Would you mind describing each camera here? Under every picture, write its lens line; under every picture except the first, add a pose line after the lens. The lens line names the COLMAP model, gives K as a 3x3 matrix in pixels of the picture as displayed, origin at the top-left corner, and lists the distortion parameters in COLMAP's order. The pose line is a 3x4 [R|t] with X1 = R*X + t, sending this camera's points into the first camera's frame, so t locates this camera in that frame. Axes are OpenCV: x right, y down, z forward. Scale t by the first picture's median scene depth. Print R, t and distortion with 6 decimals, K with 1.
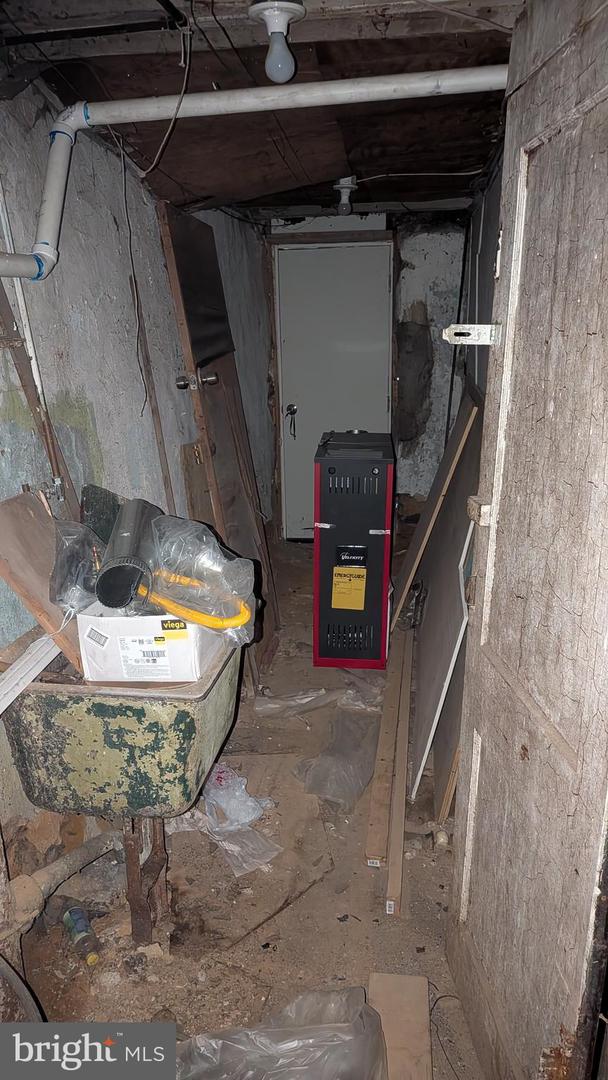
lens RADIAL K [[782.8, 0, 298.3], [0, 782.8, 589.8], [0, 0, 1]] dist [0.078674, -0.141644]
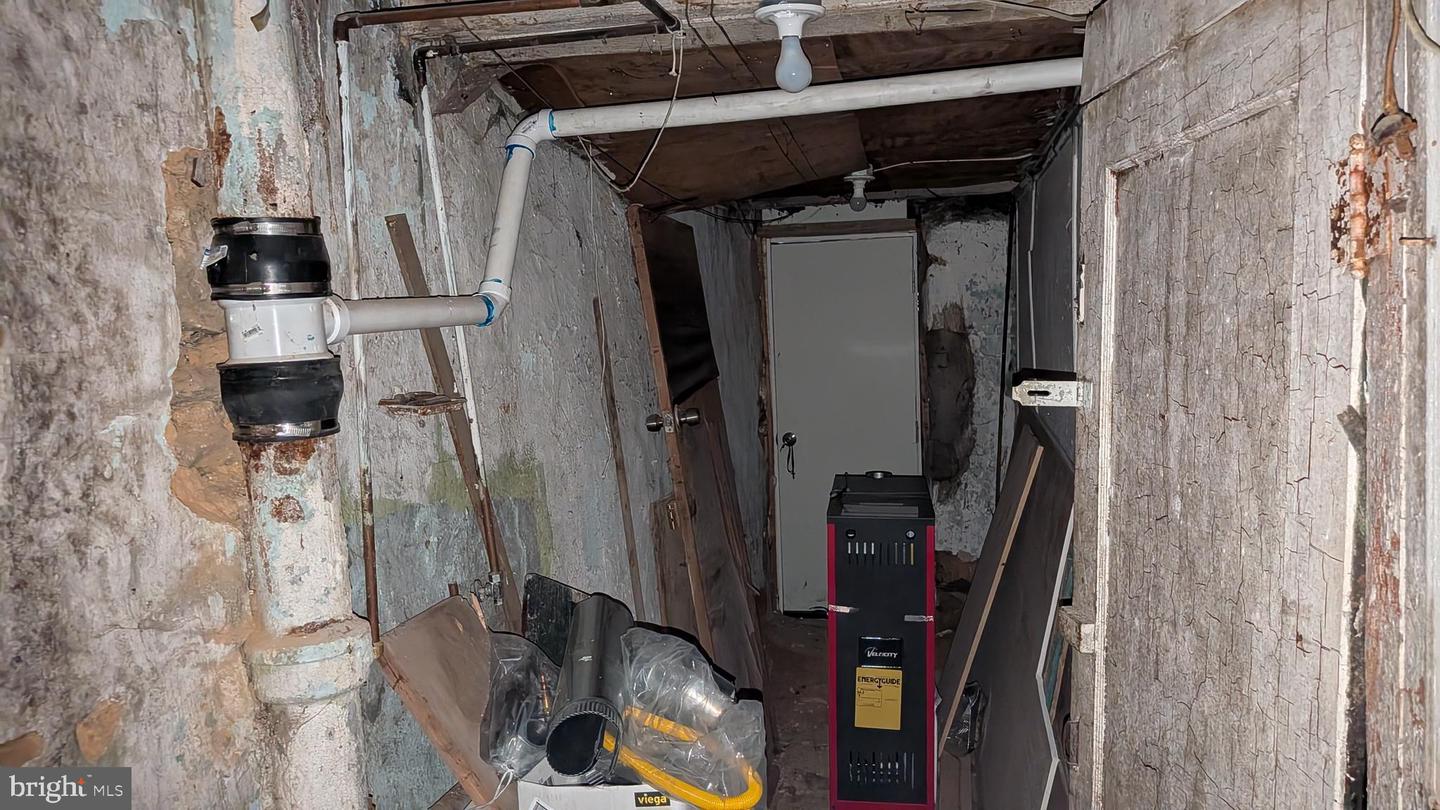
lens RADIAL K [[1035.8, 0, 720.0], [0, 1035.8, 405.0], [0, 0, 1]] dist [0.070732, -0.145602]
pose [[0.998797, -0.007430, -0.048469, -0.044487], [-0.002360, 0.980023, -0.198869, -0.104332], [0.048979, 0.198744, 0.978827, 0.011891]]
